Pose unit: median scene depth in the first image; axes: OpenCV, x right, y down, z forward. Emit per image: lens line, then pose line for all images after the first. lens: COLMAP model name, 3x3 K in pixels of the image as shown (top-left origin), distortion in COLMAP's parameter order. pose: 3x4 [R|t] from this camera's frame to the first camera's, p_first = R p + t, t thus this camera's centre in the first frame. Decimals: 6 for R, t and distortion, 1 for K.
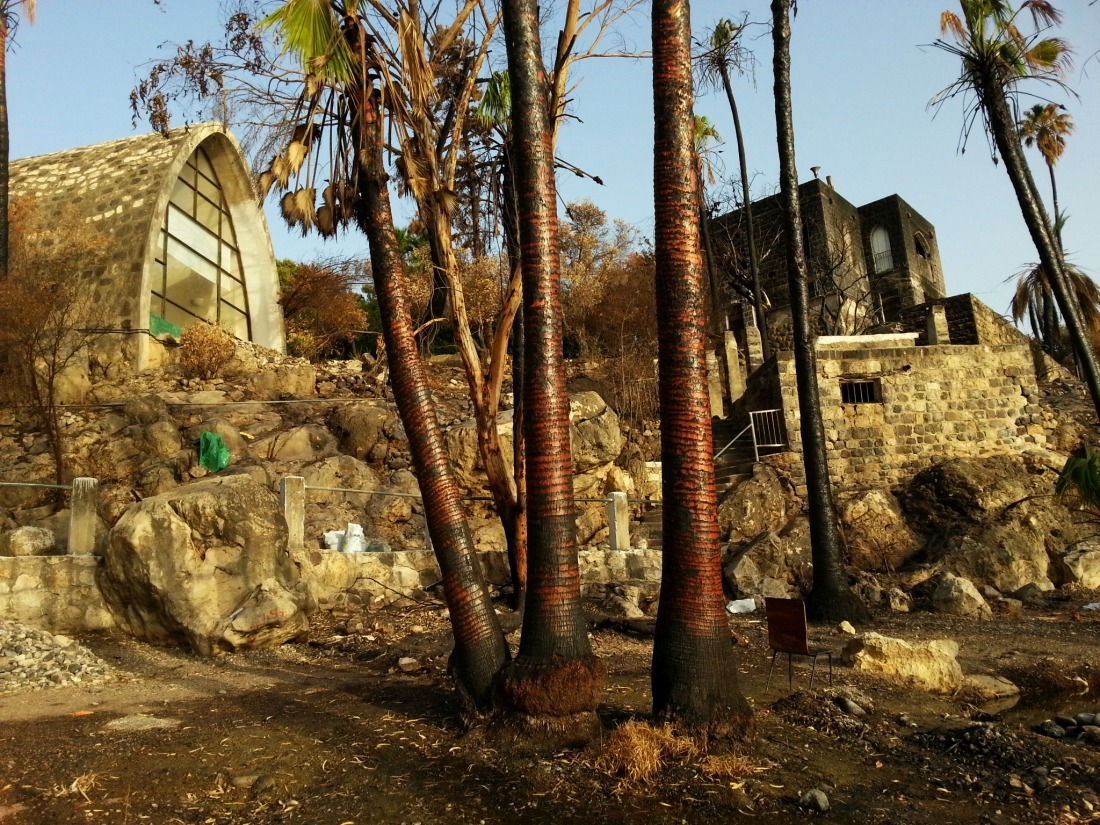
lens RADIAL K [[908.9, 0, 549.6], [0, 908.9, 414.7], [0, 0, 1]] dist [-0.000386, -0.002958]
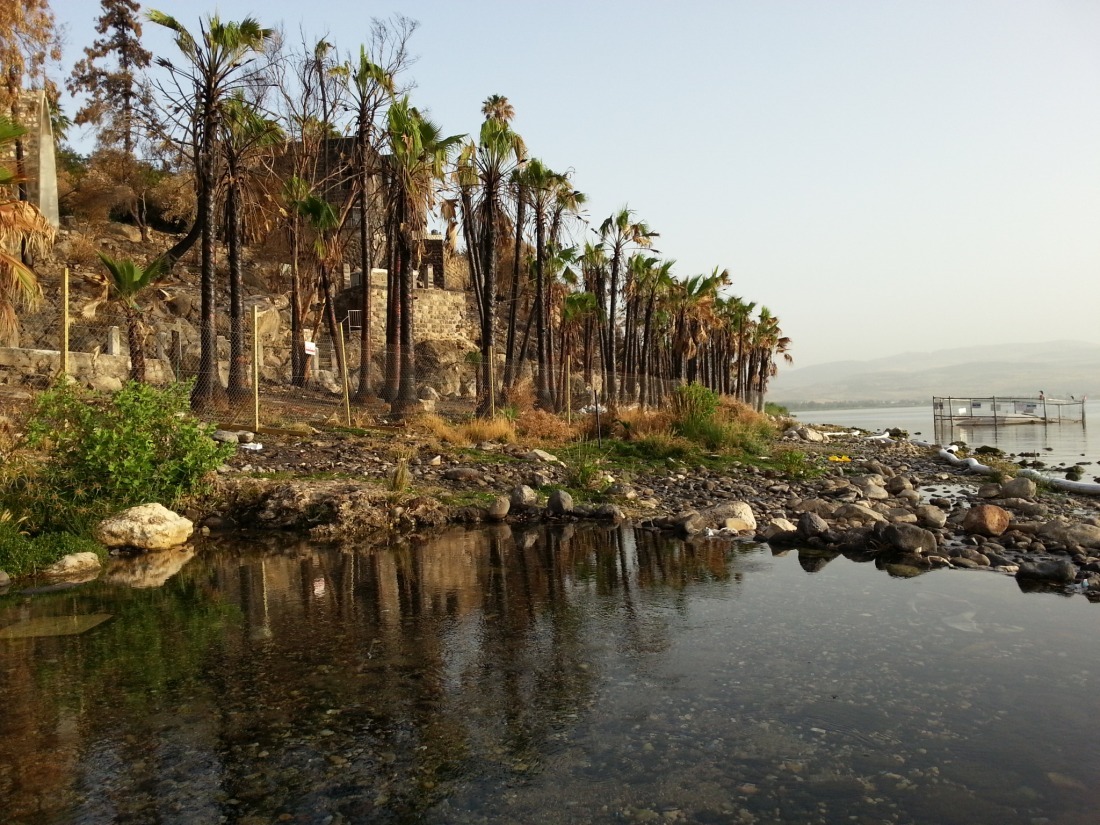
lens RADIAL K [[908.9, 0, 549.9], [0, 908.9, 413.5], [0, 0, 1]] dist [-0.000386, -0.002958]
pose [[0.829549, 0.042140, 0.556842, -0.583315], [-0.145036, 0.979189, 0.141963, -0.140446], [-0.539271, -0.198527, 0.818397, -1.097566]]
